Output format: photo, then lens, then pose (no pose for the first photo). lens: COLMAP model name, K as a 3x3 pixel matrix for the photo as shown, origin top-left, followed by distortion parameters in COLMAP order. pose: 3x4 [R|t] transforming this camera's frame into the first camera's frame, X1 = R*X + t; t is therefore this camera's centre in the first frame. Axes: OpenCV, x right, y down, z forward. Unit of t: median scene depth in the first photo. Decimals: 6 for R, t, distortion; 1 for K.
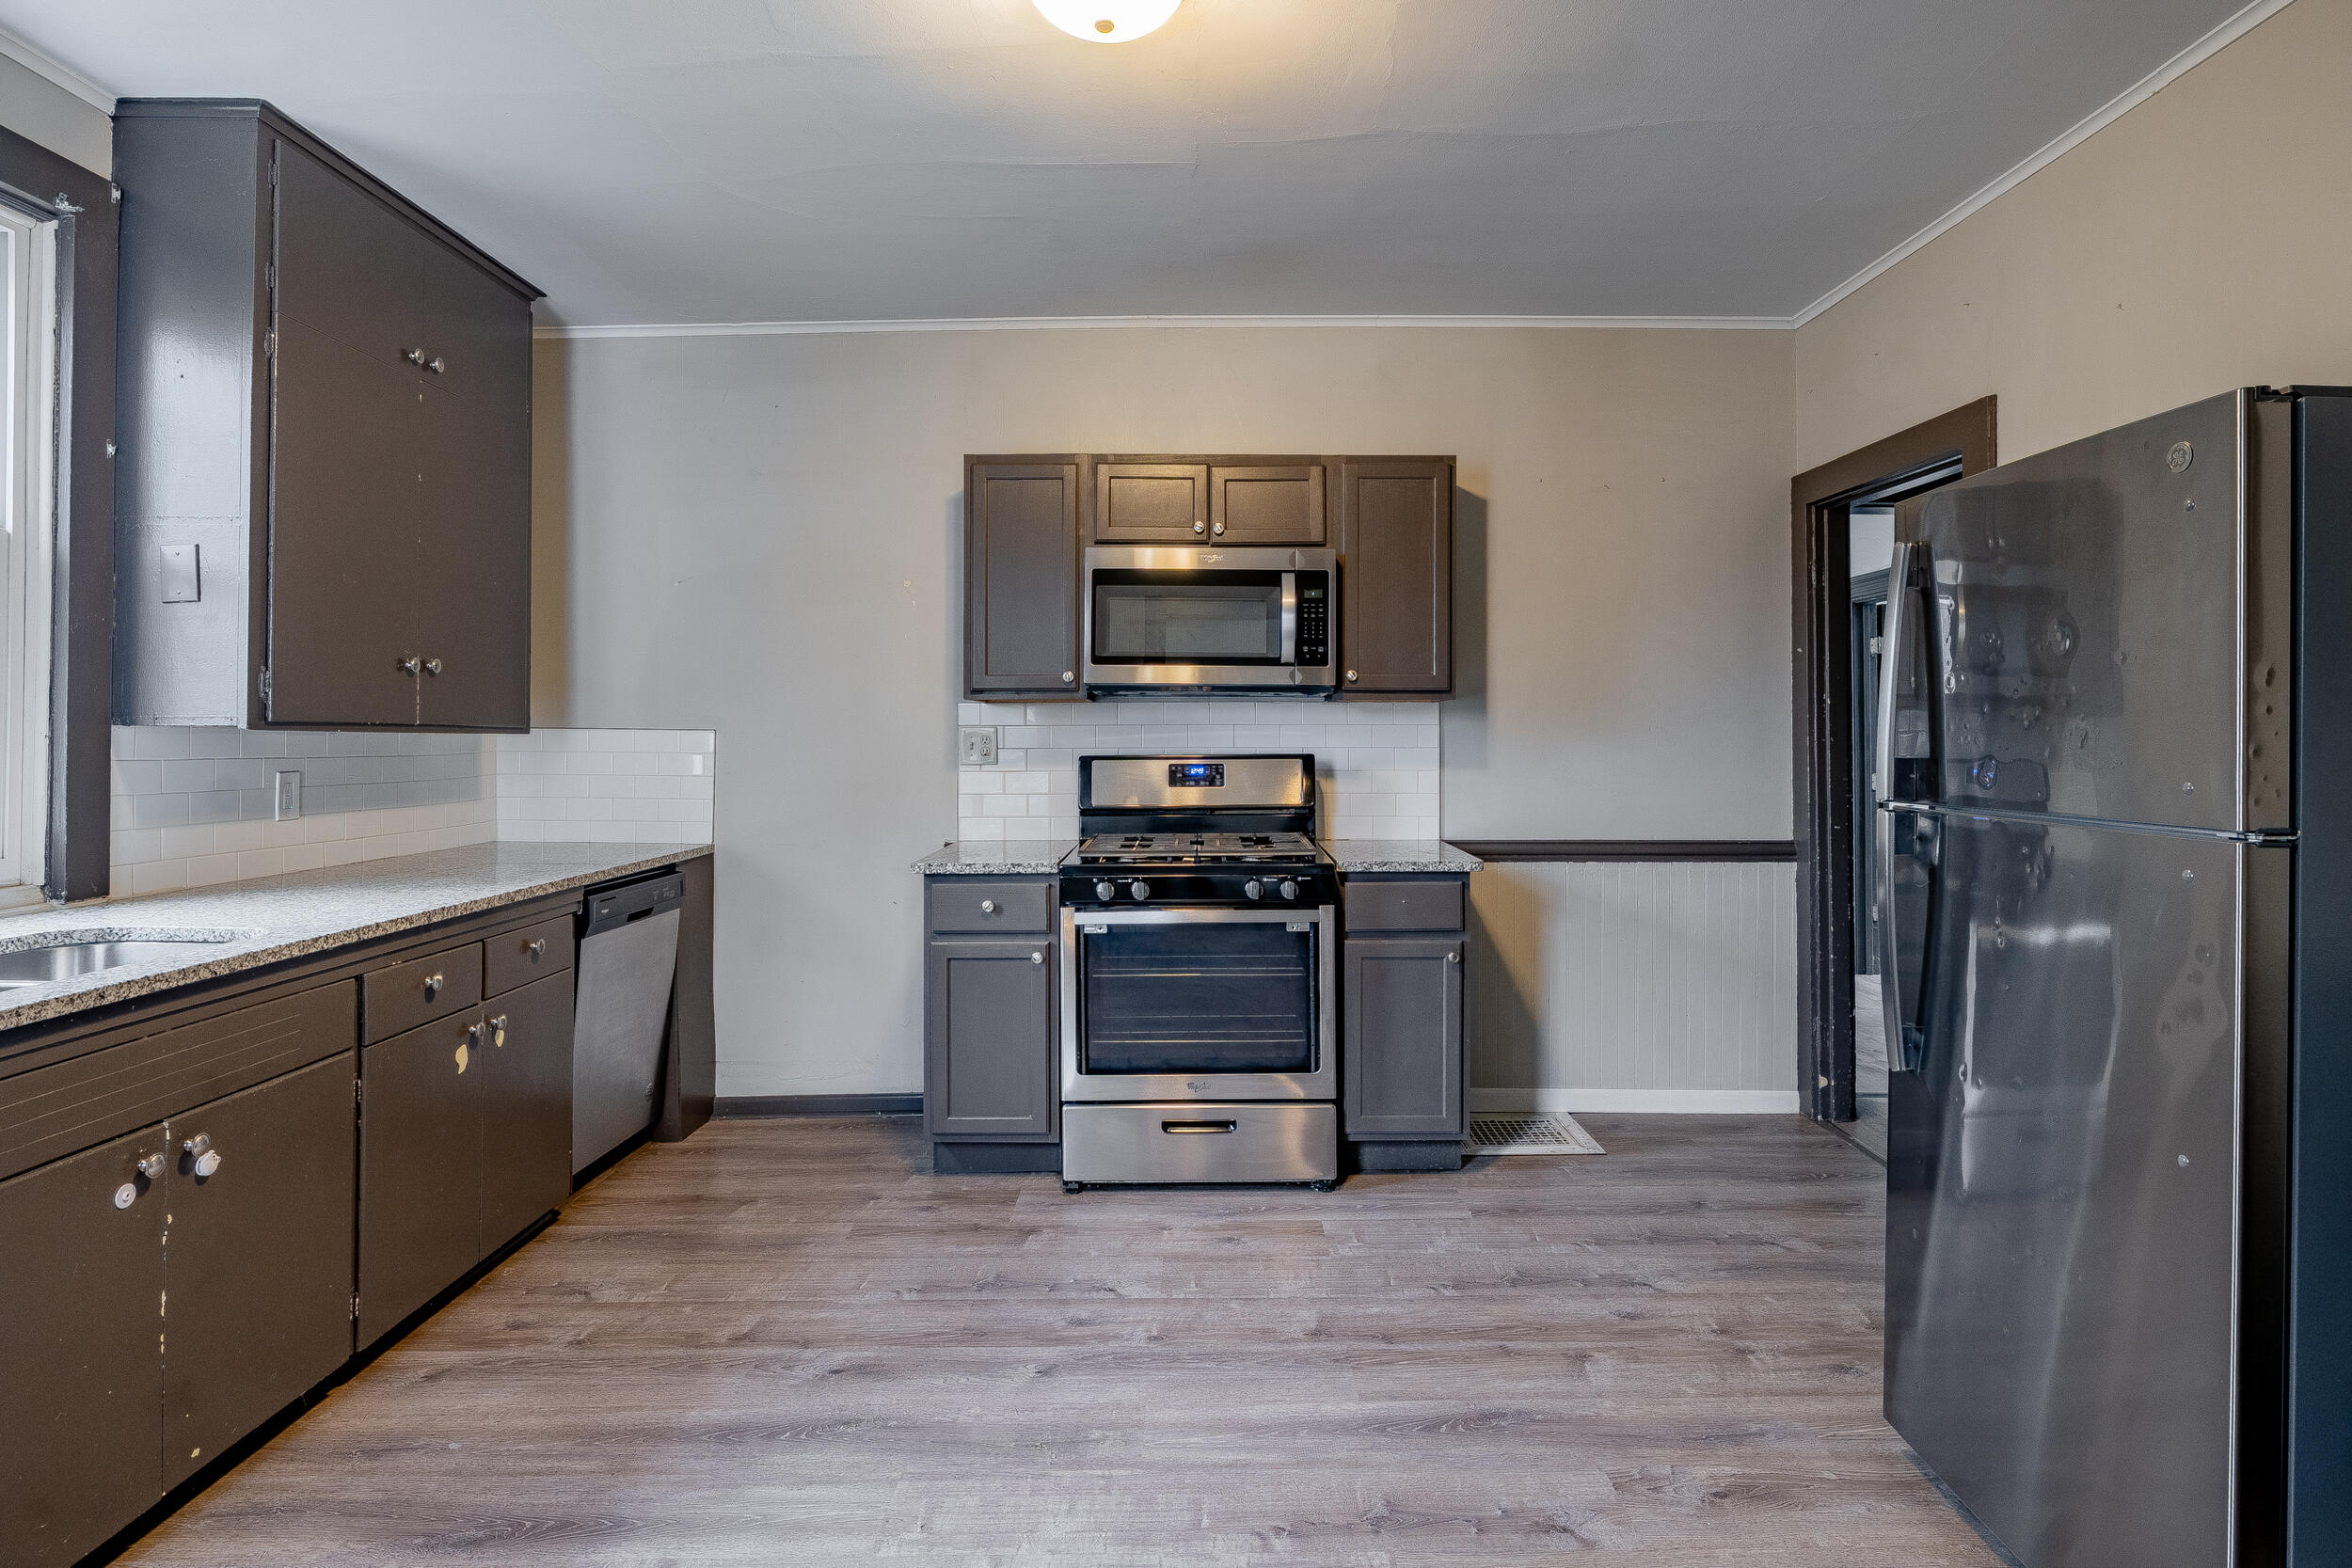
lens RADIAL K [[1264.8, 0, 1176.0], [0, 1264.8, 784.0], [0, 0, 1]] dist [-0.002637, -0.000754]
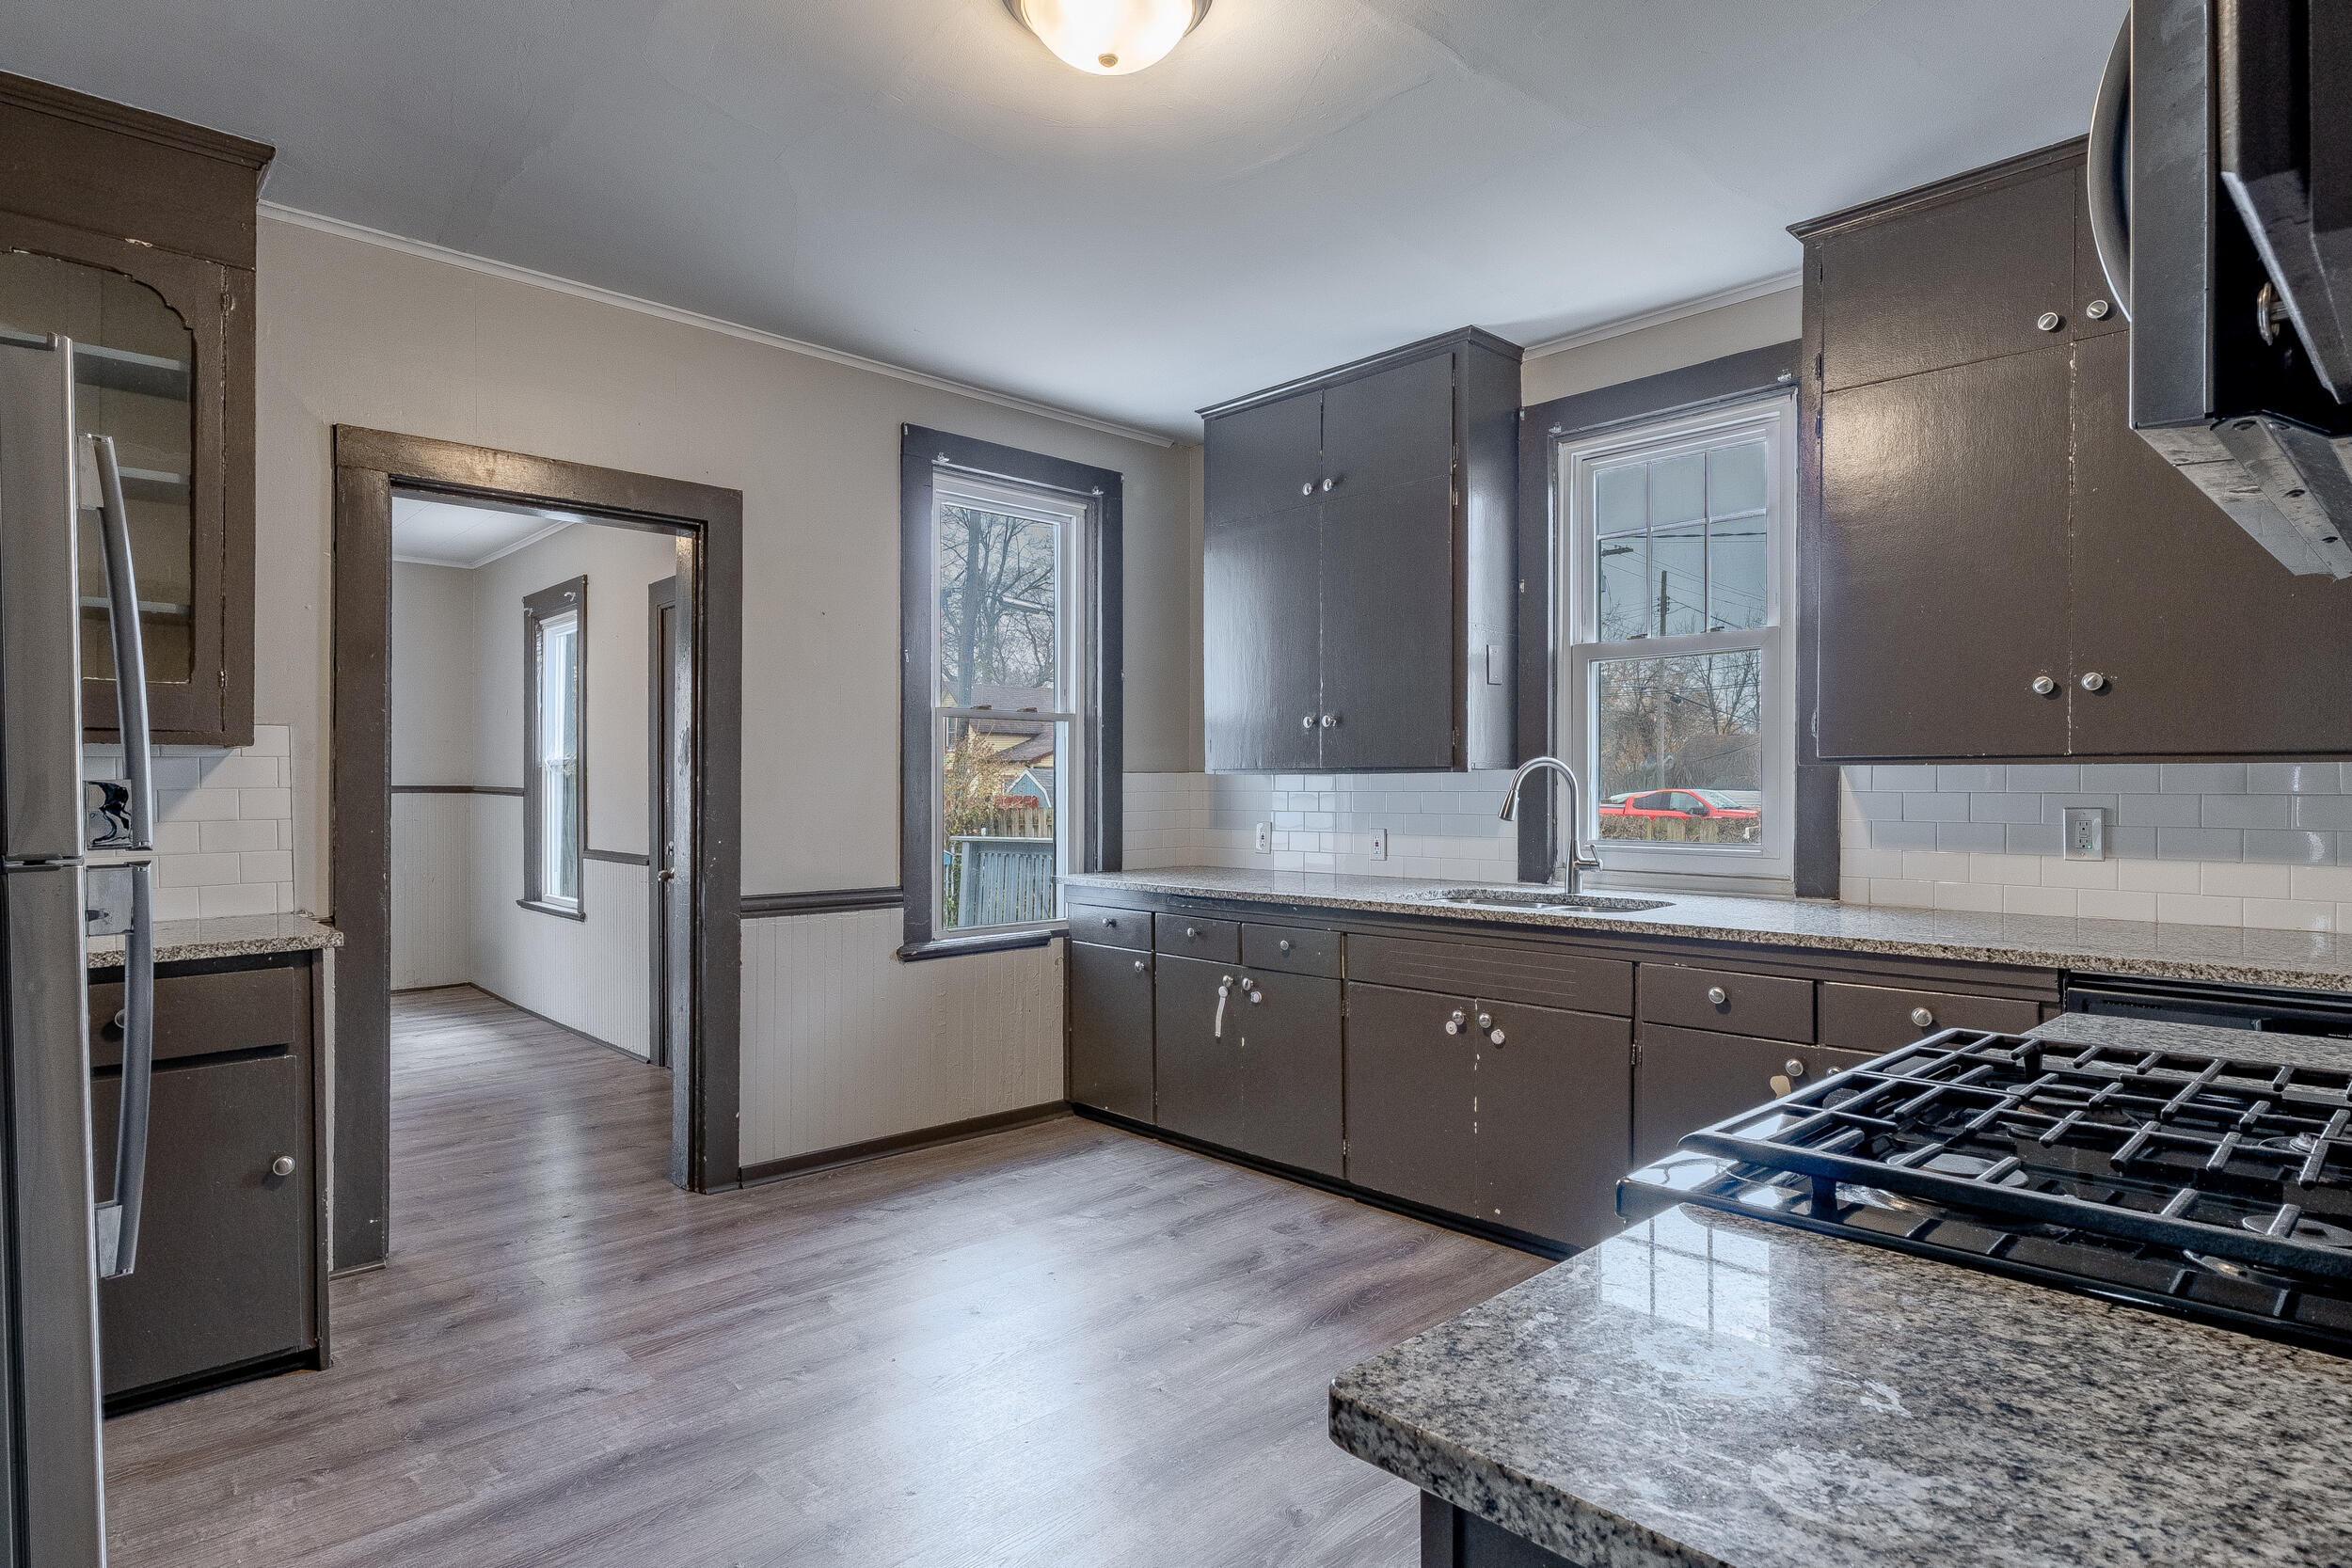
lens RADIAL K [[1264.8, 0, 1176.0], [0, 1264.8, 784.0], [0, 0, 1]] dist [-0.002637, -0.000754]
pose [[-0.724031, -0.000223, -0.689768, 0.535930], [-0.021605, 0.999517, 0.022356, -0.042391], [0.689429, 0.031089, -0.723686, 1.535489]]
